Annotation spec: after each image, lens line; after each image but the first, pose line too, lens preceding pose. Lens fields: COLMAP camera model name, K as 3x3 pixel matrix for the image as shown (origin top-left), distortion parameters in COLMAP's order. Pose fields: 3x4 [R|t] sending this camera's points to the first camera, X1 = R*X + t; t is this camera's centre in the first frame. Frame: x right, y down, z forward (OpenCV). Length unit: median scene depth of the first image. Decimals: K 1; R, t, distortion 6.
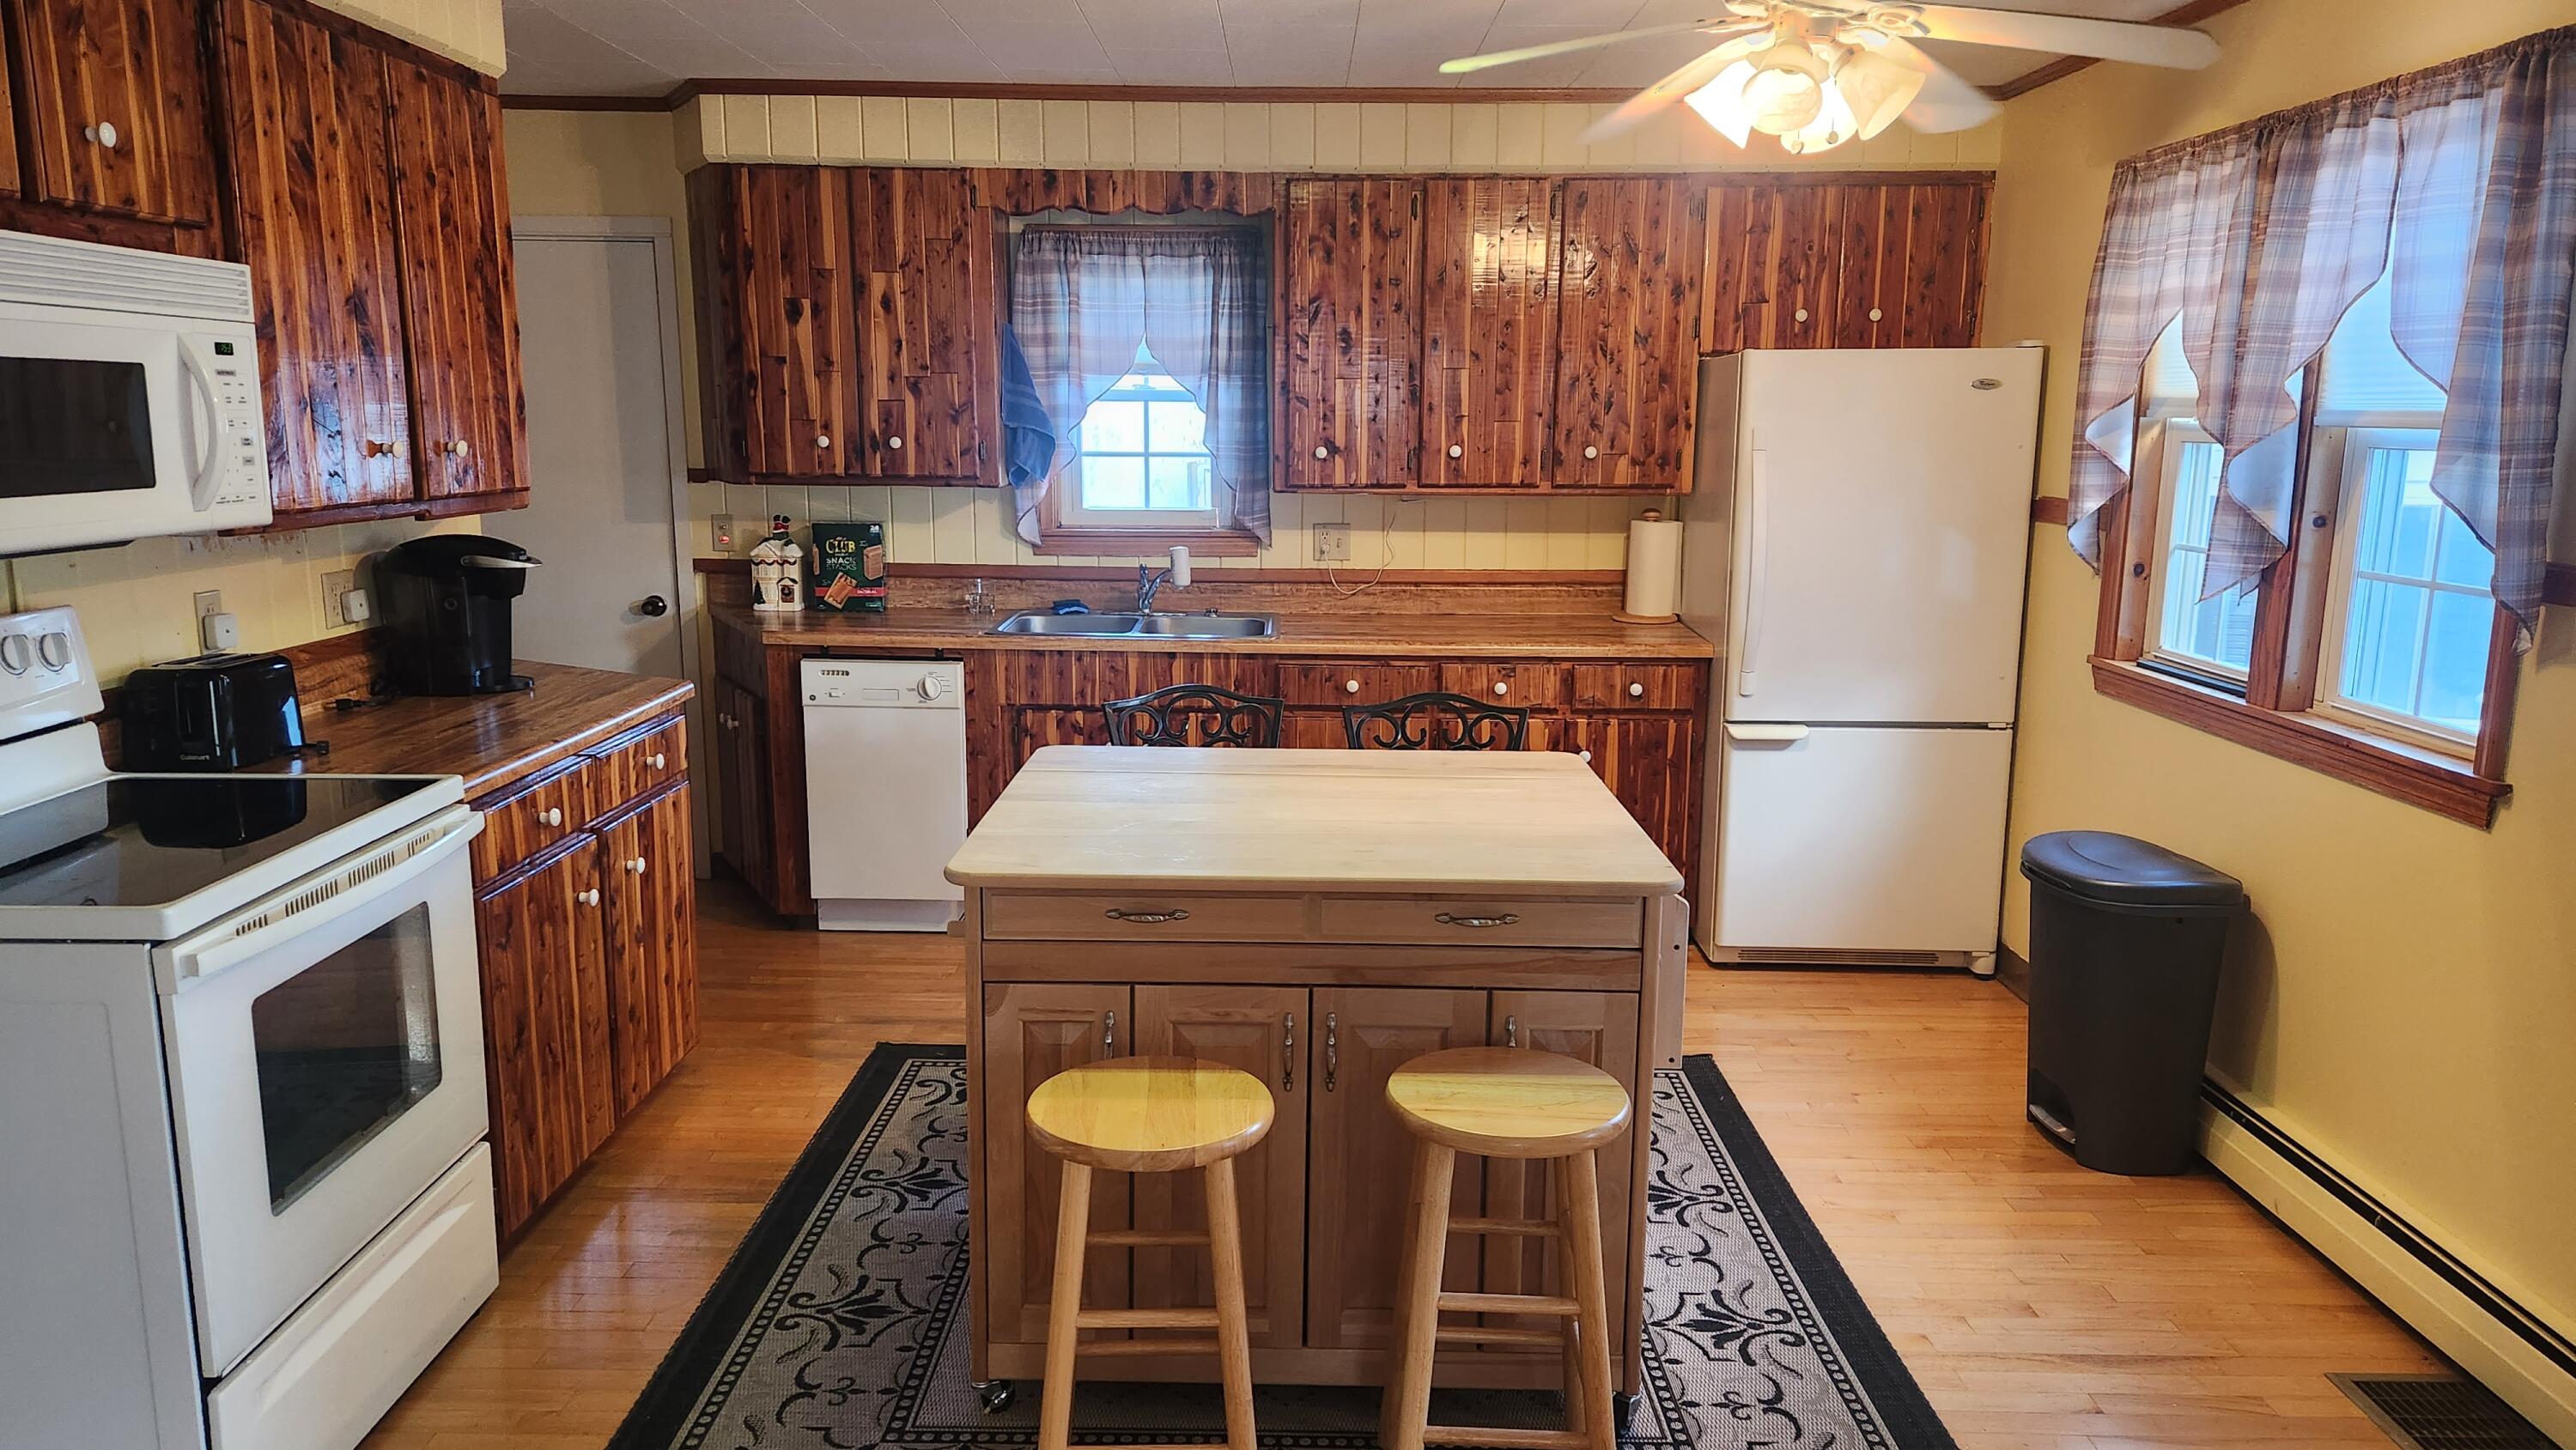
lens RADIAL K [[1719.7, 0, 1268.7], [0, 1719.7, 743.3], [0, 0, 1]] dist [0.079251, -0.067572]
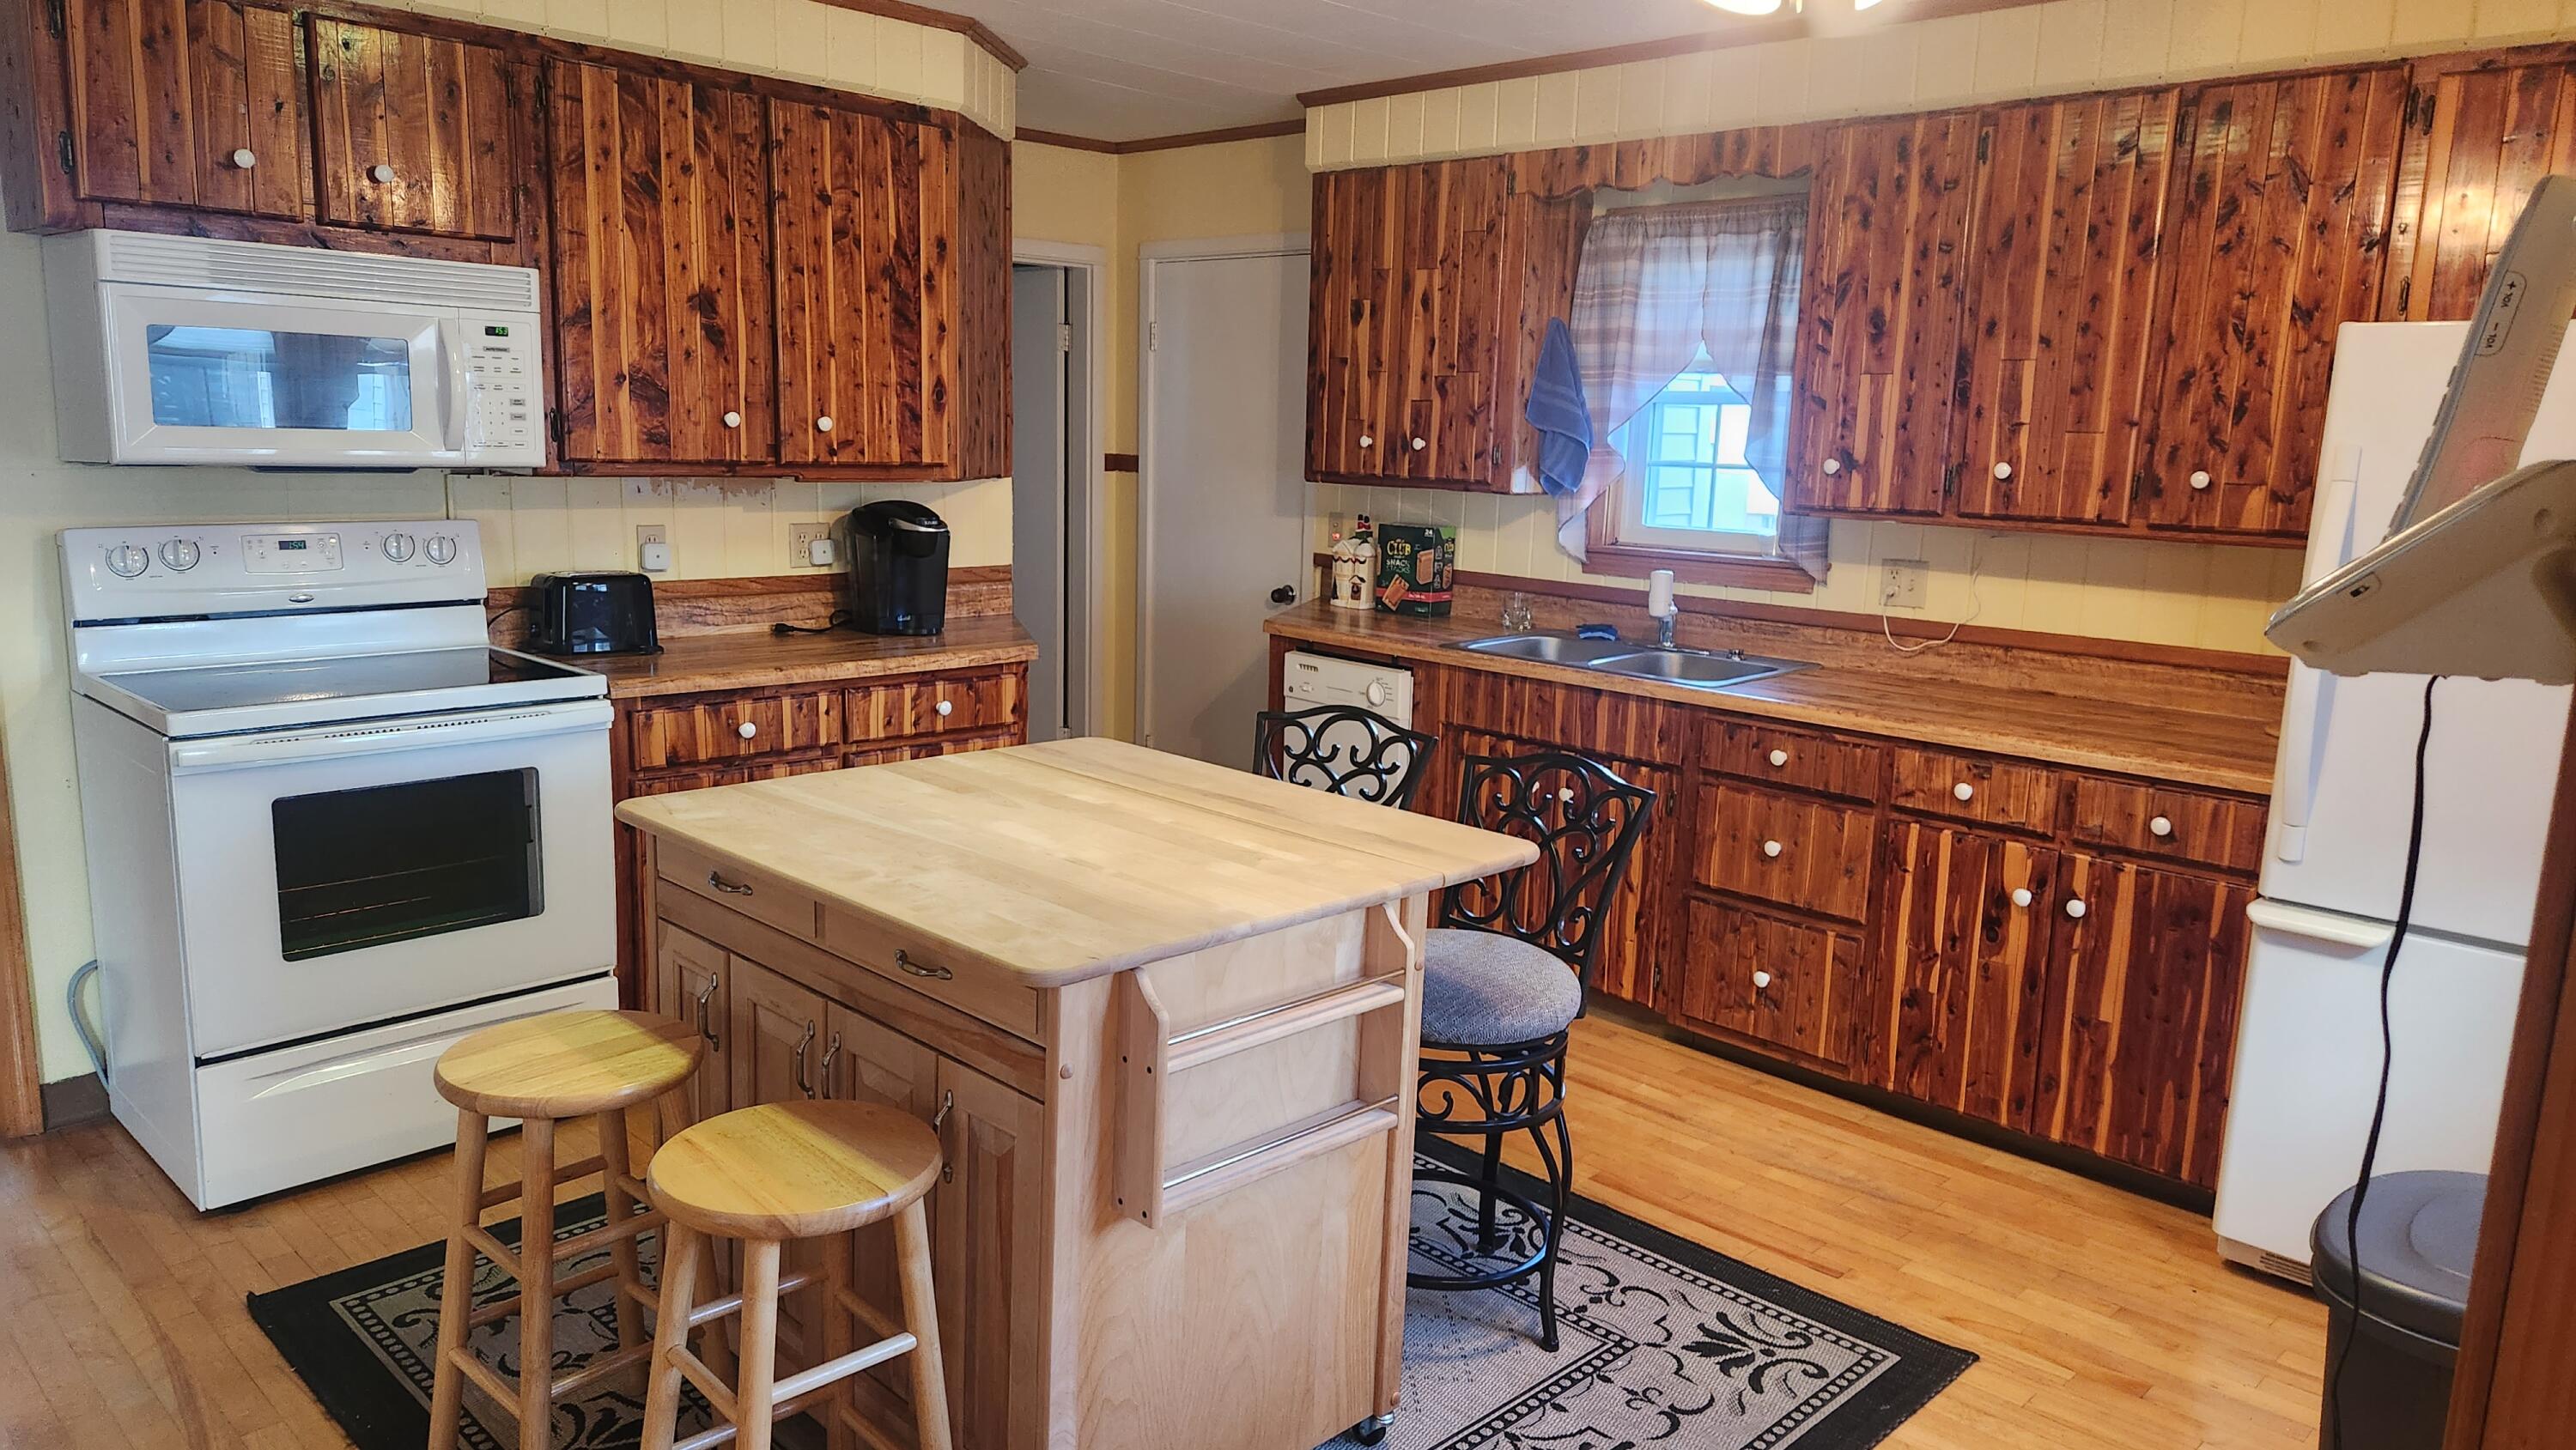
lens RADIAL K [[1719.7, 0, 1257.5], [0, 1719.7, 744.4], [0, 0, 1]] dist [0.079251, -0.067572]
pose [[0.712997, 0.146498, -0.685692, 0.420670], [-0.159015, 0.986234, 0.045361, -0.037005], [0.682898, 0.076693, 0.726477, 0.249683]]
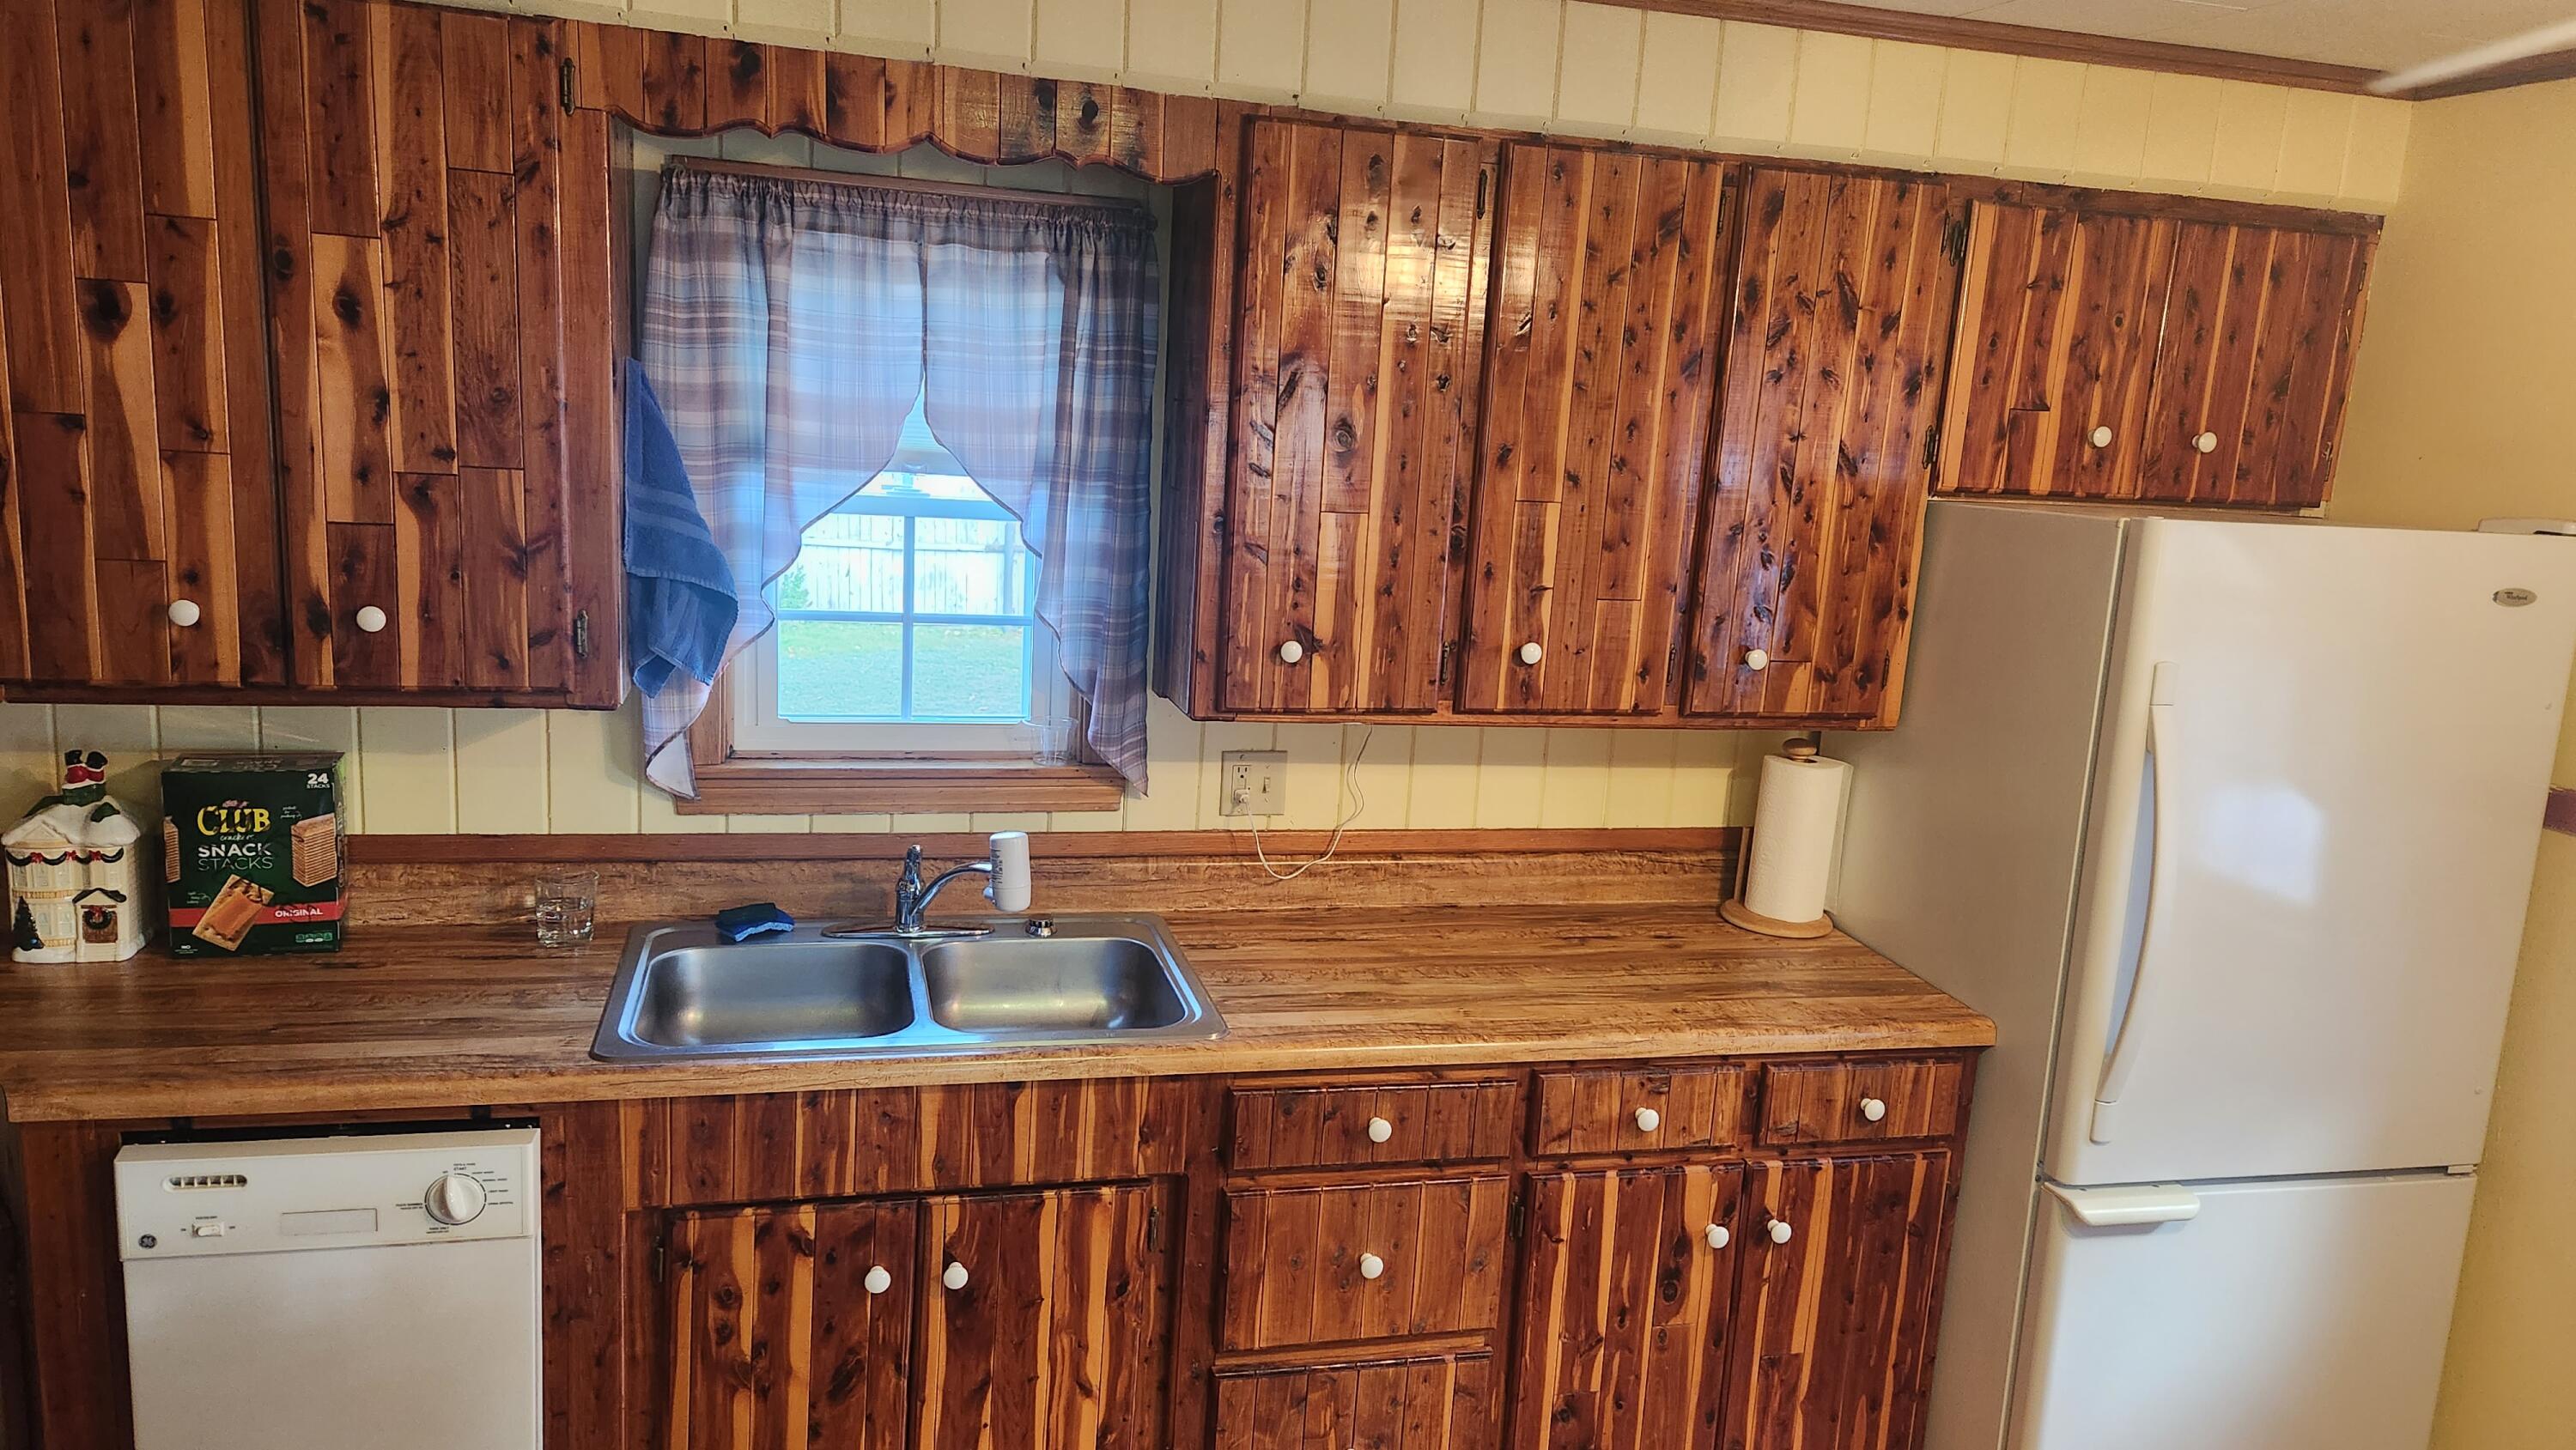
lens RADIAL K [[1719.7, 0, 1276.9], [0, 1719.7, 725.4], [0, 0, 1]] dist [0.079251, -0.067572]
pose [[0.962307, 0.001097, 0.271963, -0.116528], [-0.002699, 0.999981, 0.005517, -0.152762], [-0.271952, -0.006043, 0.962292, 0.515775]]
